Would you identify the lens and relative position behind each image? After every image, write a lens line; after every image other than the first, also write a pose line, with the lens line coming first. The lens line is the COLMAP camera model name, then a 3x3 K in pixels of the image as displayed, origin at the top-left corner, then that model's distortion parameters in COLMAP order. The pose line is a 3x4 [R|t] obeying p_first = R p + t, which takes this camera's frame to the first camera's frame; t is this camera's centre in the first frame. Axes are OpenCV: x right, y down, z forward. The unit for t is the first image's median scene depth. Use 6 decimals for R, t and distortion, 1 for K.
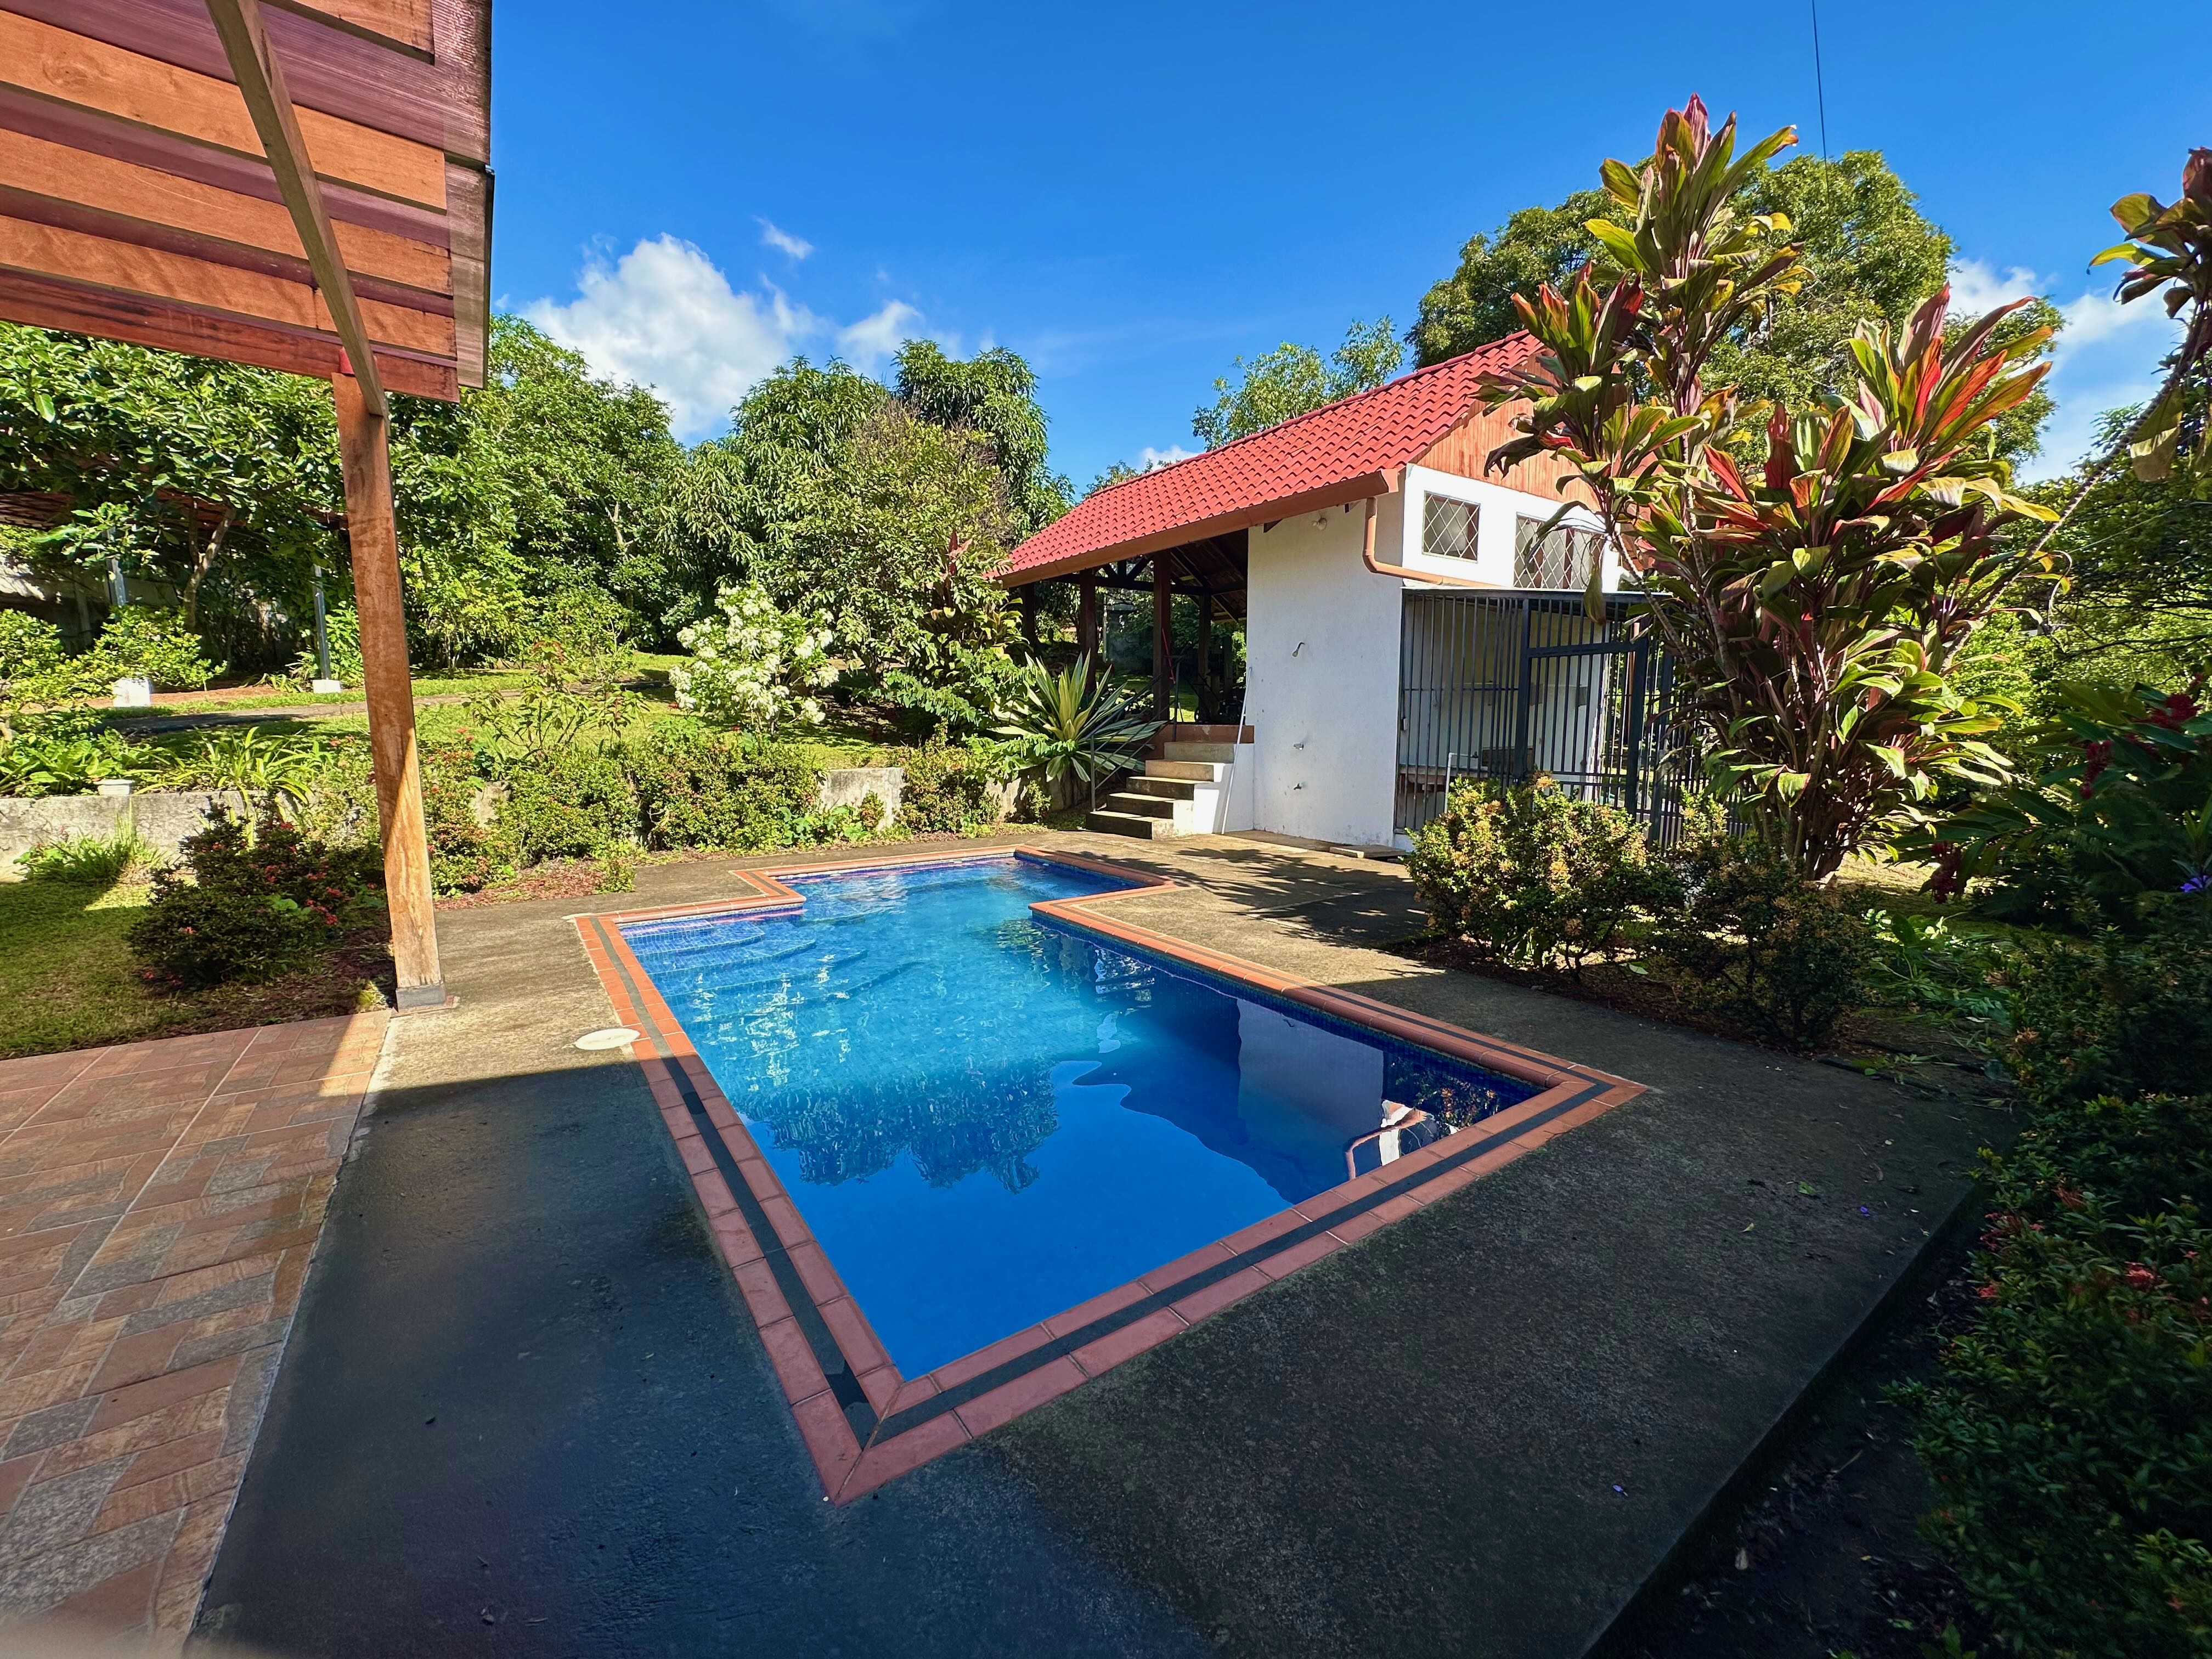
lens RADIAL K [[877.3, 0, 1103.2], [0, 877.3, 828.3], [0, 0, 1]] dist [0.002018, 0.000596]
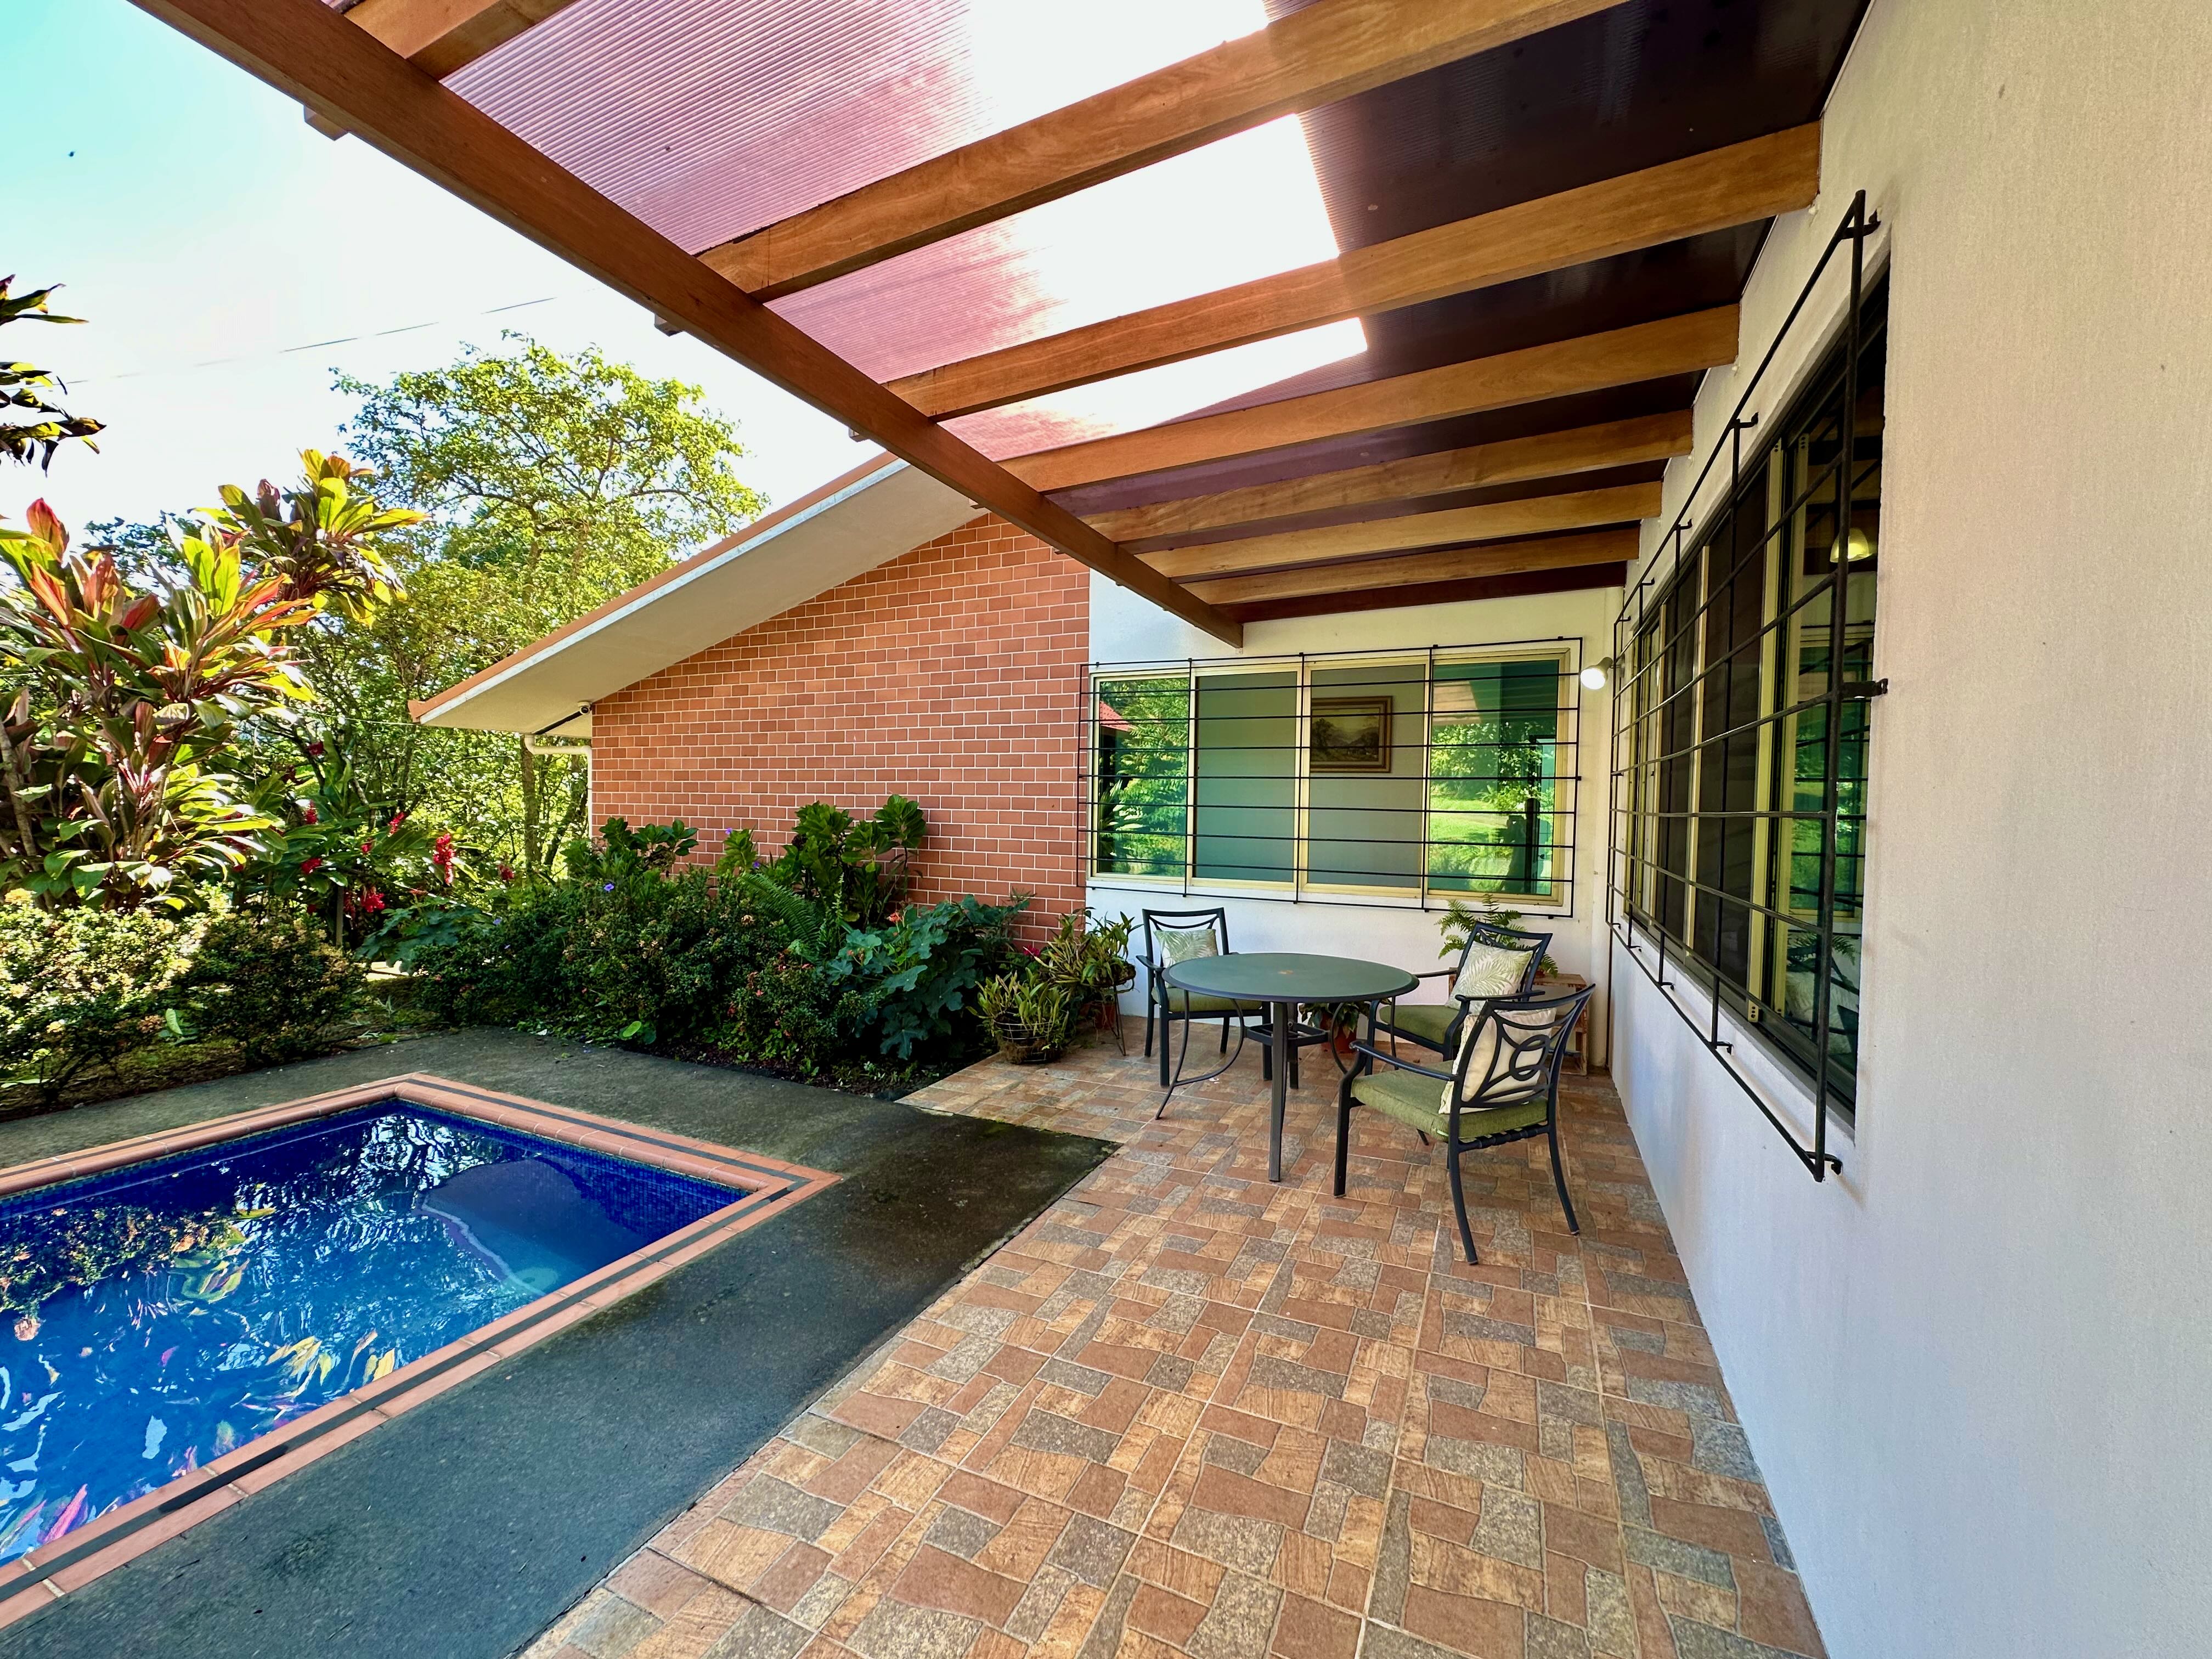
lens RADIAL K [[877.3, 0, 1098.6], [0, 877.3, 829.1], [0, 0, 1]] dist [0.002018, 0.000596]
pose [[-0.502046, -0.025930, 0.864452, -1.697054], [0.089399, 0.992640, 0.081696, -0.184890], [-0.860208, 0.118296, -0.496033, 0.937832]]
